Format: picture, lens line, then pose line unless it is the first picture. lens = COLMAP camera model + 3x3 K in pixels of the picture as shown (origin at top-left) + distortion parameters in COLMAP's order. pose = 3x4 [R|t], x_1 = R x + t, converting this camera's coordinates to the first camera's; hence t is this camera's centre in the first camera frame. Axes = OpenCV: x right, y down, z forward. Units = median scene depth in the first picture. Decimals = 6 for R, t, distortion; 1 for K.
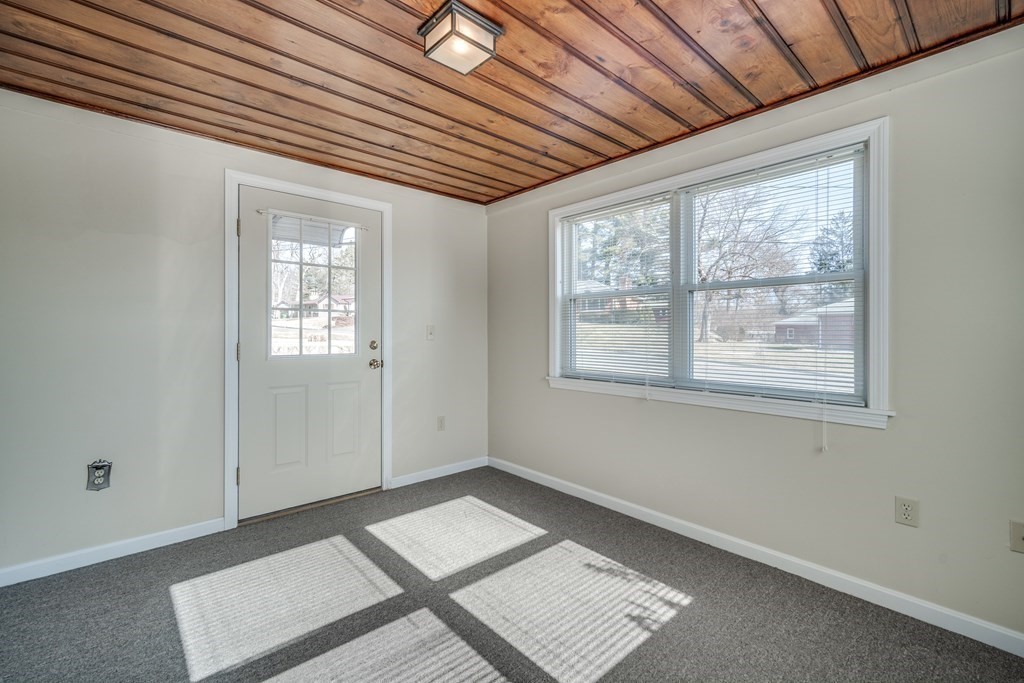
lens RADIAL K [[445.3, 0, 509.1], [0, 445.3, 335.6], [0, 0, 1]] dist [0.001757, 0.004727]
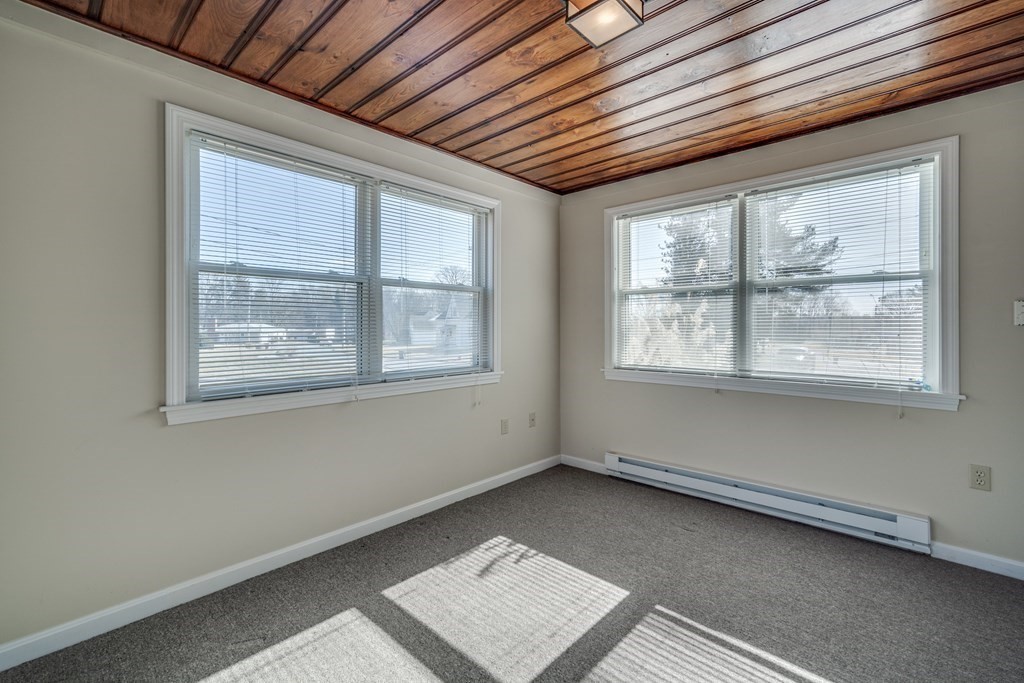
lens RADIAL K [[451.5, 0, 512.5], [0, 451.5, 327.3], [0, 0, 1]] dist [0.001035, 0.005433]
pose [[-0.091000, -0.001053, 0.995850, -0.737493], [0.009246, 0.999955, 0.001902, -0.003003], [-0.995808, 0.009380, -0.090986, 0.921308]]
